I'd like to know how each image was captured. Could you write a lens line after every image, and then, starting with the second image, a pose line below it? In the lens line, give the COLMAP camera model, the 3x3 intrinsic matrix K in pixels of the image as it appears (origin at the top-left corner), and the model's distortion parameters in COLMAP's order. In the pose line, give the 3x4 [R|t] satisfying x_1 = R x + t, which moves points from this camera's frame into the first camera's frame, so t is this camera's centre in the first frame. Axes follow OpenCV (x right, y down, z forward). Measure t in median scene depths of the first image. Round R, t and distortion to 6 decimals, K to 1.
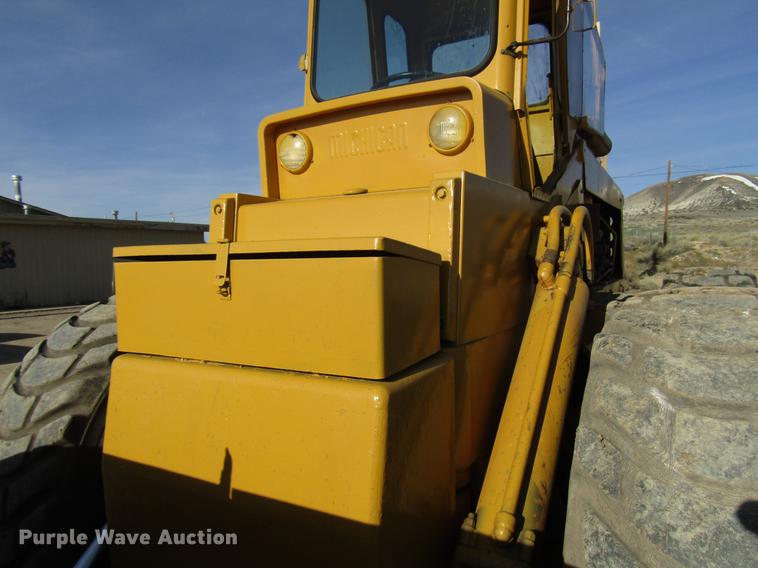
lens RADIAL K [[543.2, 0, 379.0], [0, 543.2, 284.0], [0, 0, 1]] dist [-0.012919, 0.001795]
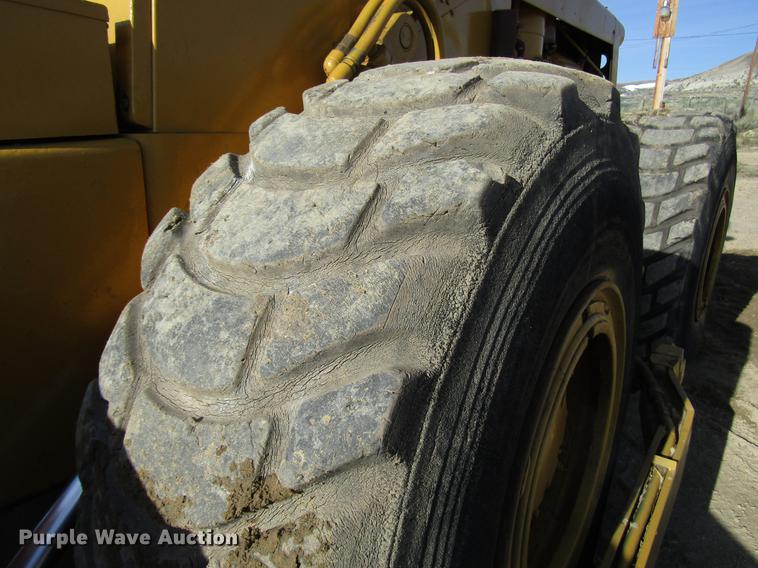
lens RADIAL K [[543.2, 0, 379.0], [0, 543.2, 284.0], [0, 0, 1]] dist [-0.012919, 0.001795]
pose [[0.993932, 0.058432, -0.093194, 0.422008], [-0.035295, 0.971857, 0.232913, 0.097807], [0.104181, -0.228211, 0.968022, 0.133357]]
